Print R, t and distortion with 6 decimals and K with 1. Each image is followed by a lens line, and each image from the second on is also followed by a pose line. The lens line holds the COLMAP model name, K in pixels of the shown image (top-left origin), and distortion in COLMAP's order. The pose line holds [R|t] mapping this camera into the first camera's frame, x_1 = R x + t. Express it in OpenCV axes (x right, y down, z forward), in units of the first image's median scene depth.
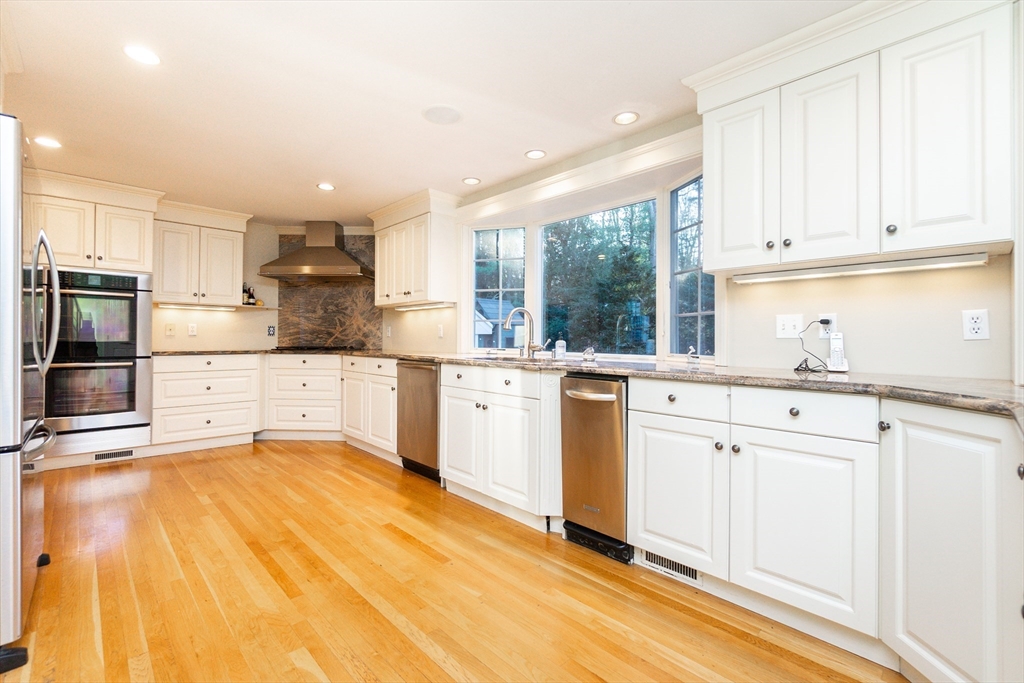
lens RADIAL K [[448.7, 0, 505.6], [0, 448.7, 335.9], [0, 0, 1]] dist [0.001198, -0.001826]
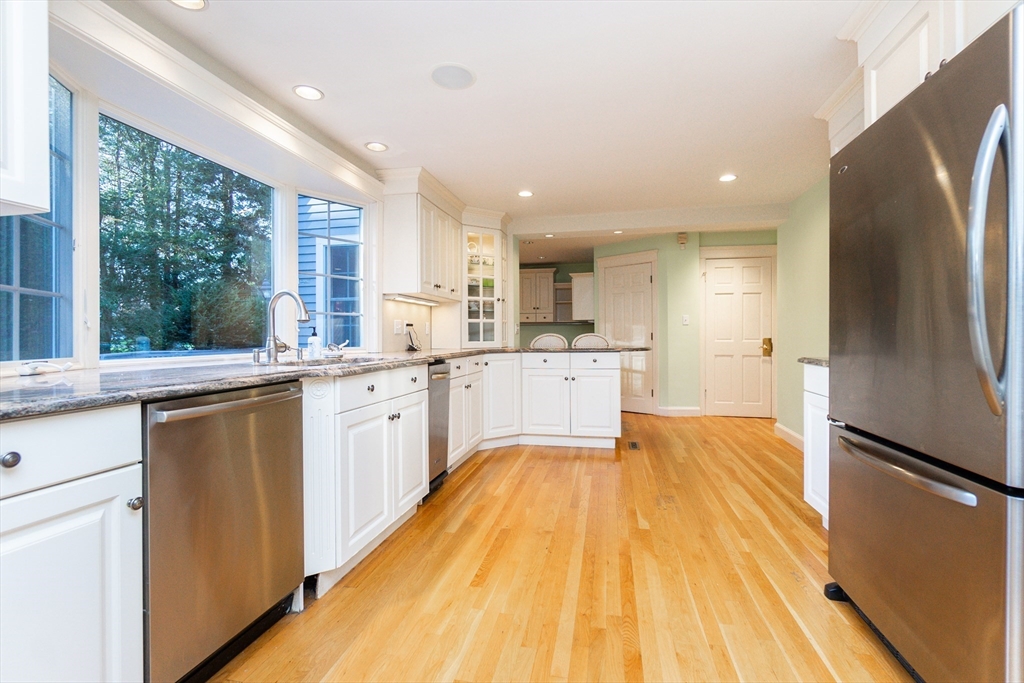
lens RADIAL K [[448.7, 0, 508.2], [0, 448.7, 341.3], [0, 0, 1]] dist [0.001198, -0.001826]
pose [[-0.554364, -0.010033, 0.832214, -0.619369], [-0.000083, 0.999928, 0.012000, 0.005177], [-0.832274, 0.006583, -0.554325, 0.930396]]
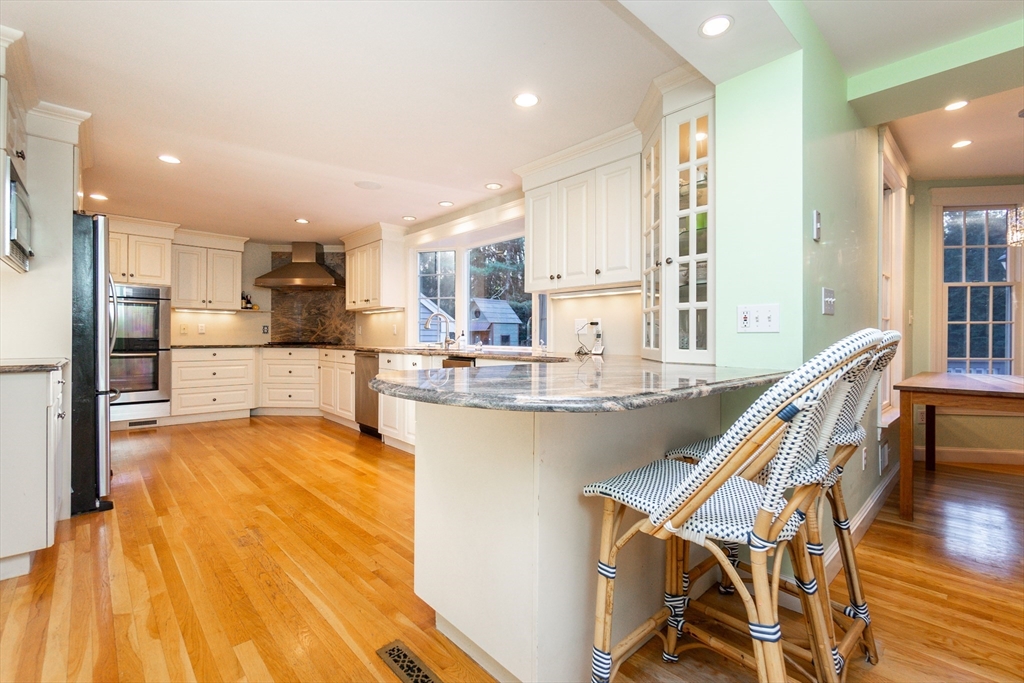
lens RADIAL K [[448.7, 0, 519.5], [0, 448.7, 336.6], [0, 0, 1]] dist [0.001198, -0.001826]
pose [[0.999978, -0.001300, 0.006488, 0.233898], [0.001265, 0.999984, 0.005542, 0.003219], [-0.006495, -0.005534, 0.999964, -0.333663]]
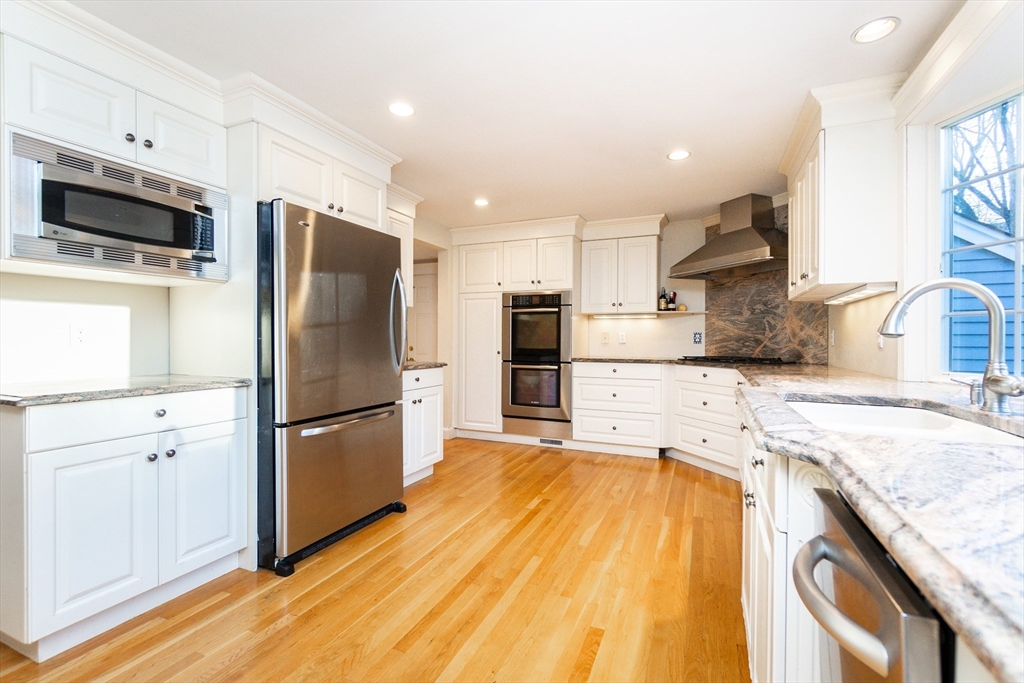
lens RADIAL K [[448.7, 0, 512.1], [0, 448.7, 342.0], [0, 0, 1]] dist [0.001198, -0.001826]
pose [[0.393648, 0.000780, -0.919261, 0.206135], [0.003260, 0.999992, 0.002245, -0.008574], [0.919255, -0.003881, 0.393643, 0.423057]]
